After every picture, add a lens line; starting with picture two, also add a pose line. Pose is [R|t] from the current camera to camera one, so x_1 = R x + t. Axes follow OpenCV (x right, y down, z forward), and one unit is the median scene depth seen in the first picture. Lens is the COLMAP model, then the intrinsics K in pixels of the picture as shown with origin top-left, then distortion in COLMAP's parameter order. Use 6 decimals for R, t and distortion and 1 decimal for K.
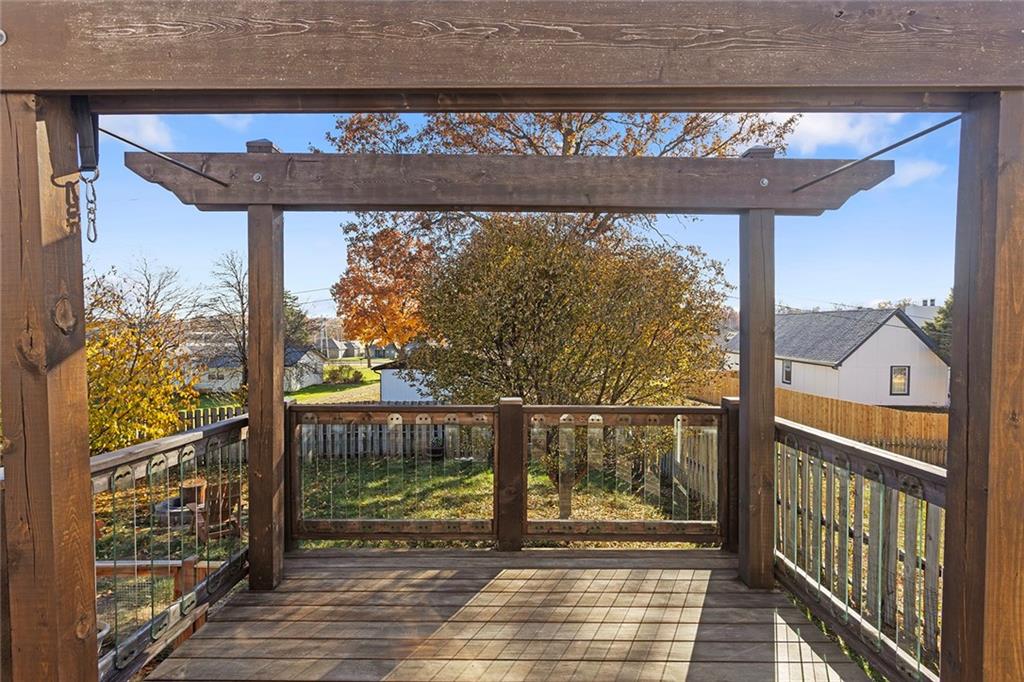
lens RADIAL K [[492.3, 0, 501.8], [0, 492.3, 338.0], [0, 0, 1]] dist [-0.000706, 0.004282]
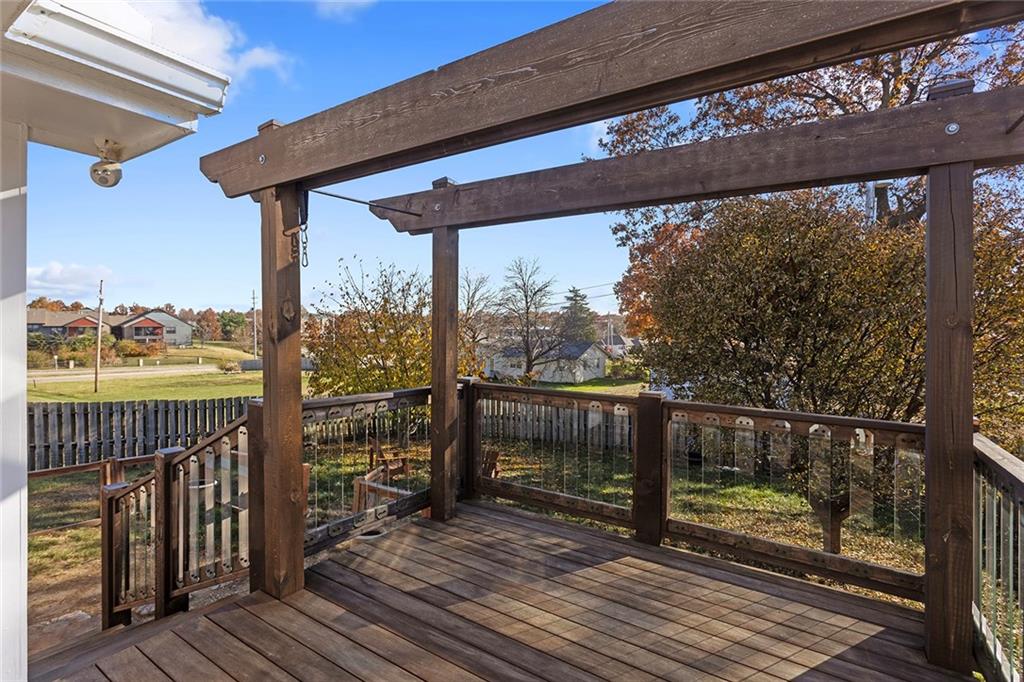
lens RADIAL K [[492.3, 0, 493.1], [0, 492.3, 327.0], [0, 0, 1]] dist [-0.000706, 0.004282]
pose [[0.832132, 0.009500, -0.554496, 0.357603], [-0.018308, 0.999779, -0.010346, 0.009213], [0.554275, 0.018761, 0.832122, -0.018589]]
